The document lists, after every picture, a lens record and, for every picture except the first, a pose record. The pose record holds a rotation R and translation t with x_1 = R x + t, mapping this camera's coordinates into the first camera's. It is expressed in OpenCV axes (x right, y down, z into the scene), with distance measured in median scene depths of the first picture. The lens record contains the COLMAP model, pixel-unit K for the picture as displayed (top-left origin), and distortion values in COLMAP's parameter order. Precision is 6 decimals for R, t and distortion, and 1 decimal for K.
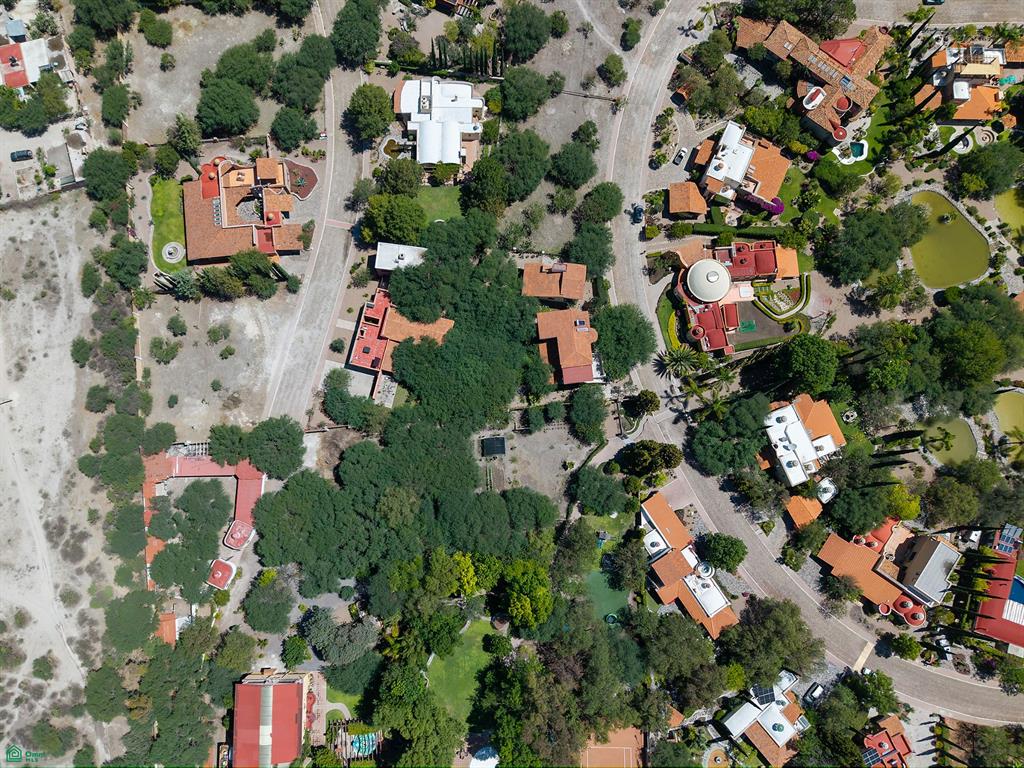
lens RADIAL K [[686.5, 0, 510.8], [0, 686.5, 385.3], [0, 0, 1]] dist [0.002303, -0.008072]
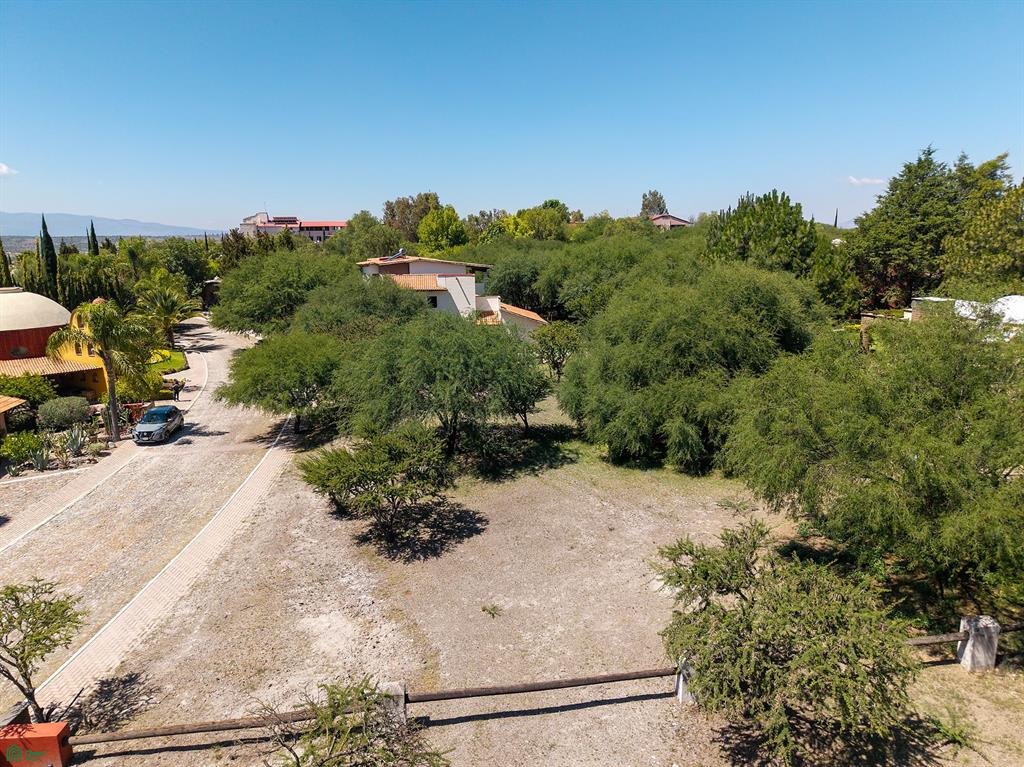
lens RADIAL K [[686.5, 0, 510.8], [0, 686.5, 381.4], [0, 0, 1]] dist [0.002303, -0.008072]
pose [[-0.975408, 0.042395, -0.216291, 0.115227], [-0.218971, -0.074562, 0.972878, -0.514973], [0.025119, 0.996315, 0.082011, 0.962357]]
